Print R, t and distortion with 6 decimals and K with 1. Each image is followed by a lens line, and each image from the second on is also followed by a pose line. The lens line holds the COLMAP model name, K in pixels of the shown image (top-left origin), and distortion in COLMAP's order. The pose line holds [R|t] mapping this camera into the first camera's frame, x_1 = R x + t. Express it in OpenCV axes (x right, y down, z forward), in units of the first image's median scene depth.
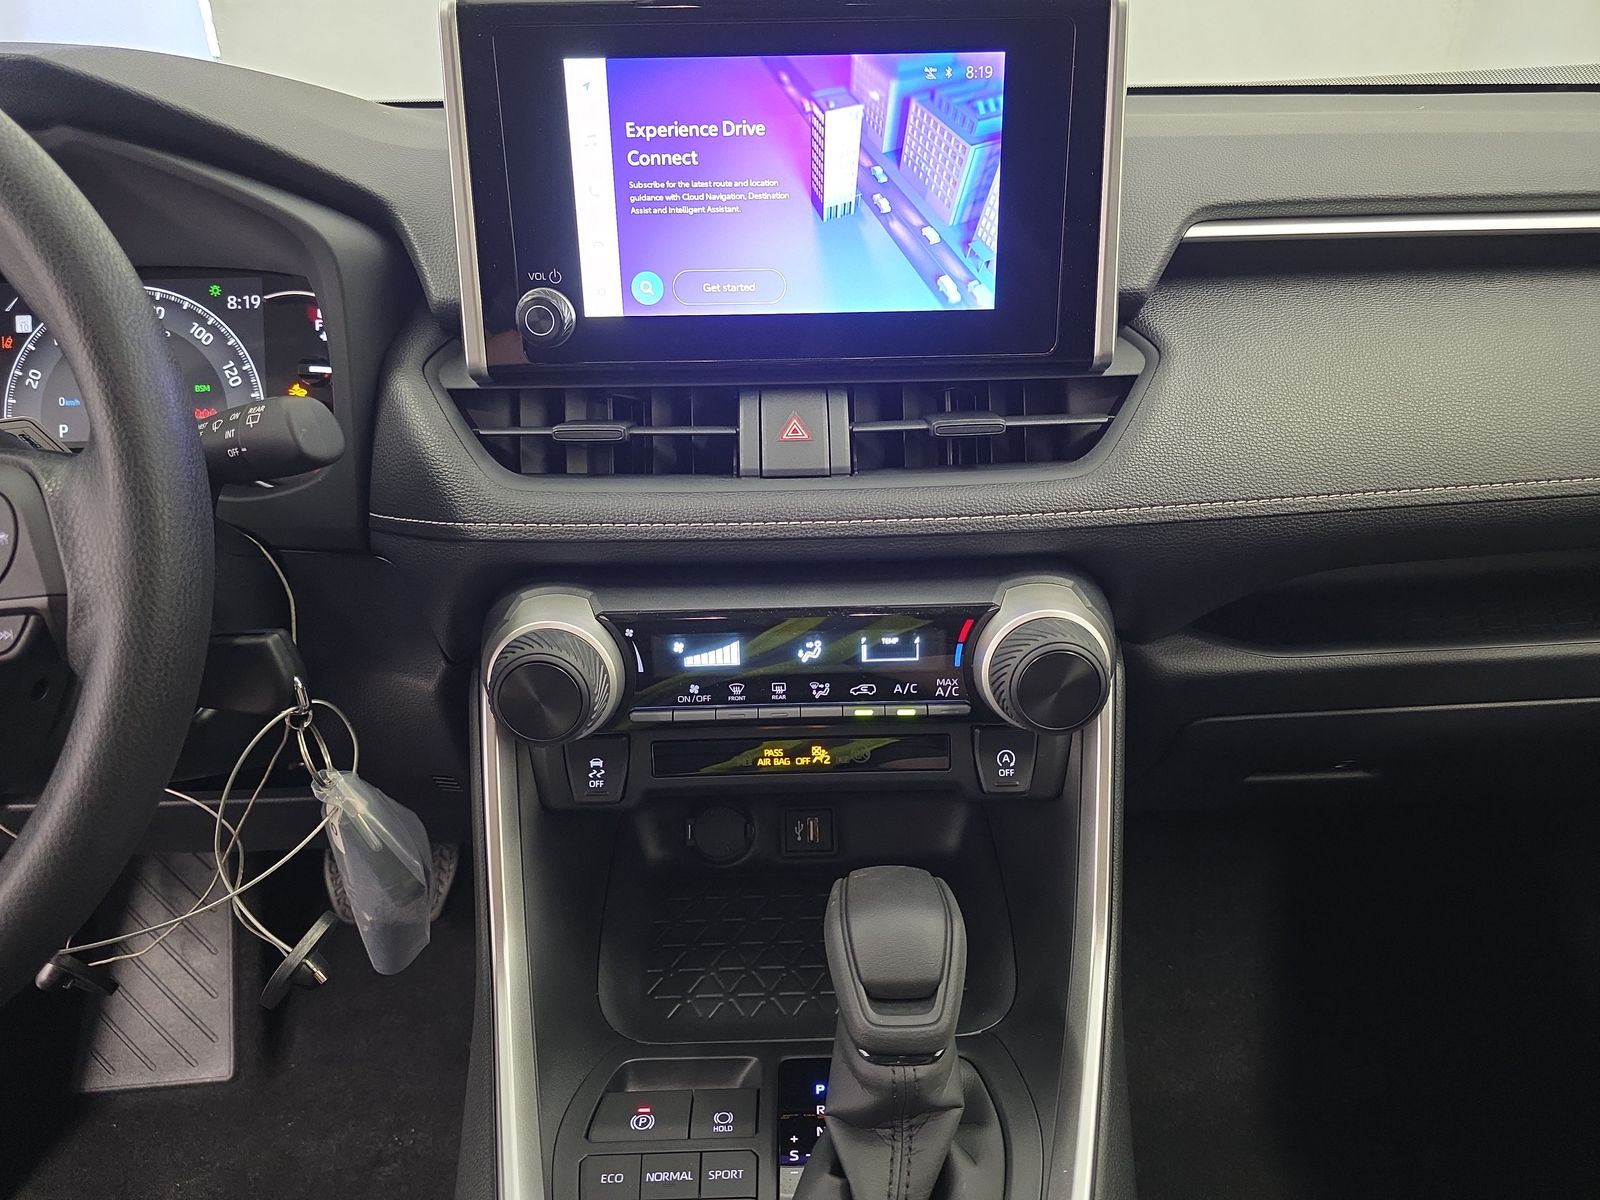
lens RADIAL K [[1084.2, 0, 799.6], [0, 1084.2, 625.9], [0, 0, 1]] dist [0.005556, -0.004209]
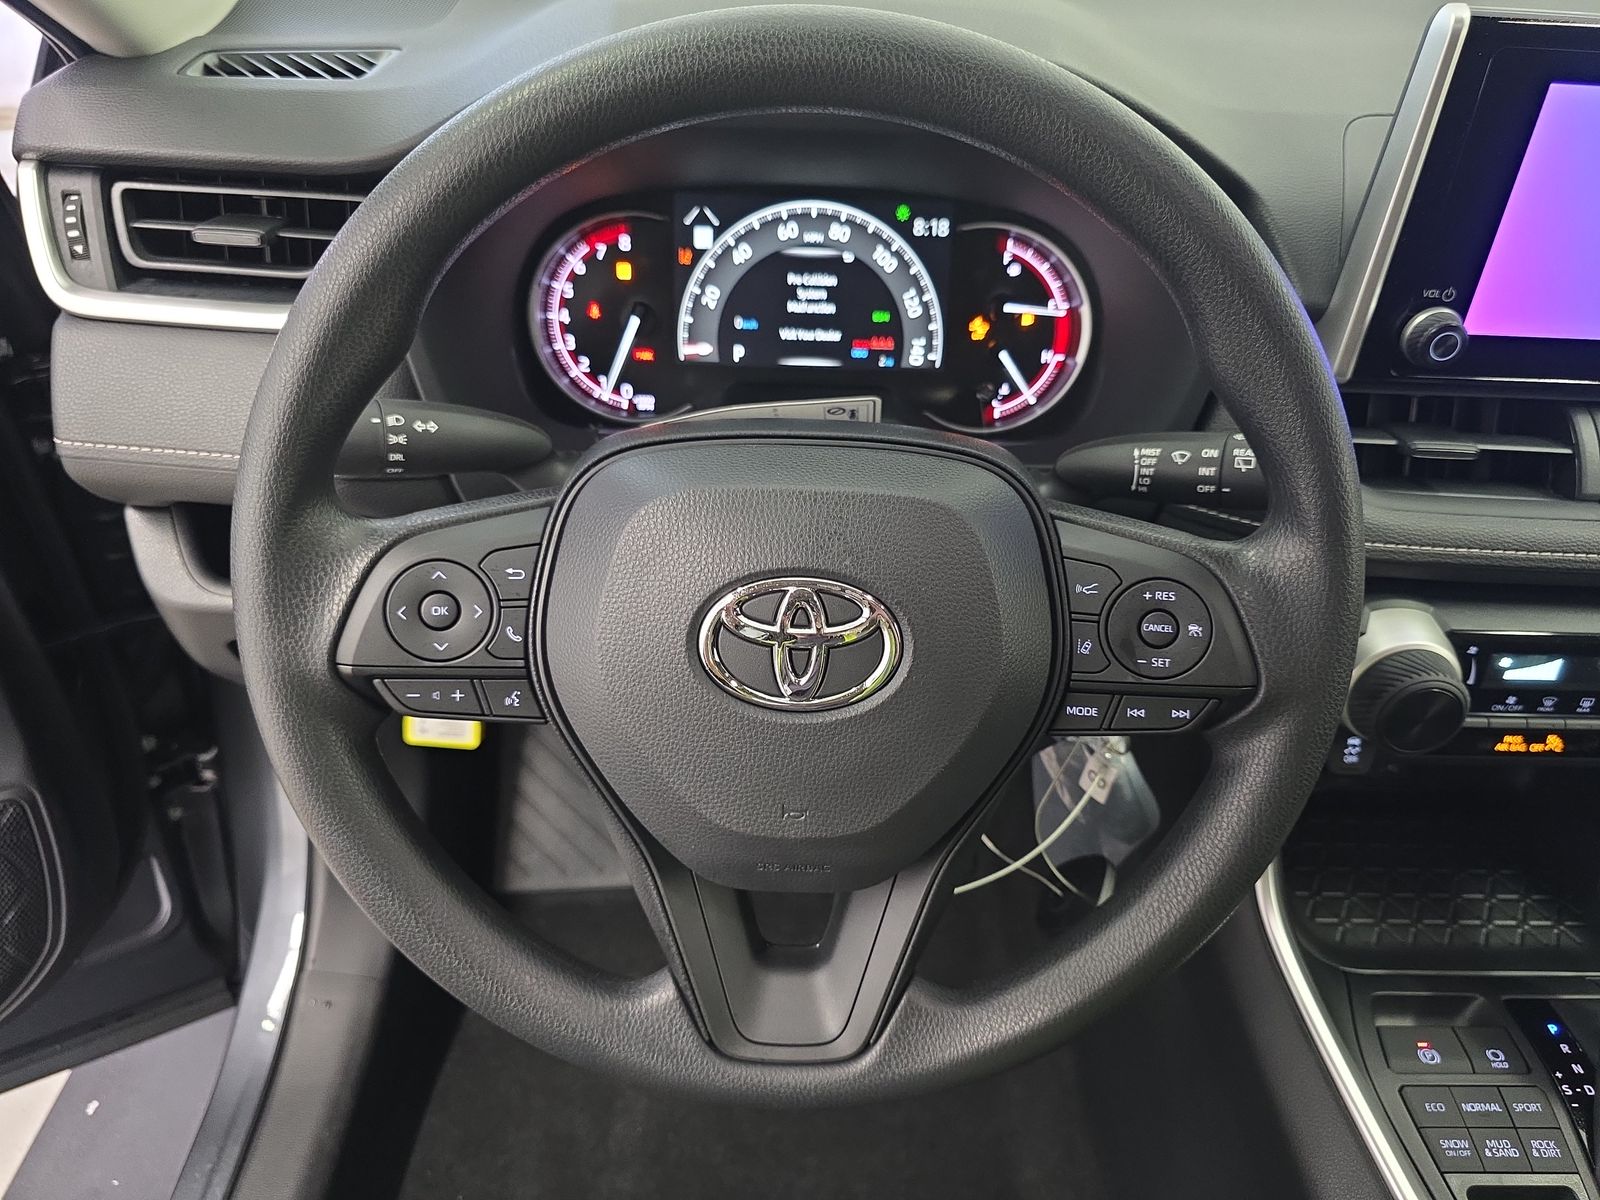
lens RADIAL K [[1084.2, 0, 799.6], [0, 1084.2, 625.9], [0, 0, 1]] dist [0.005556, -0.004209]
pose [[0.998337, 0.048515, 0.031149, -0.642167], [-0.054569, 0.969499, 0.238942, -0.178425], [-0.018607, -0.240245, 0.970534, -0.023184]]
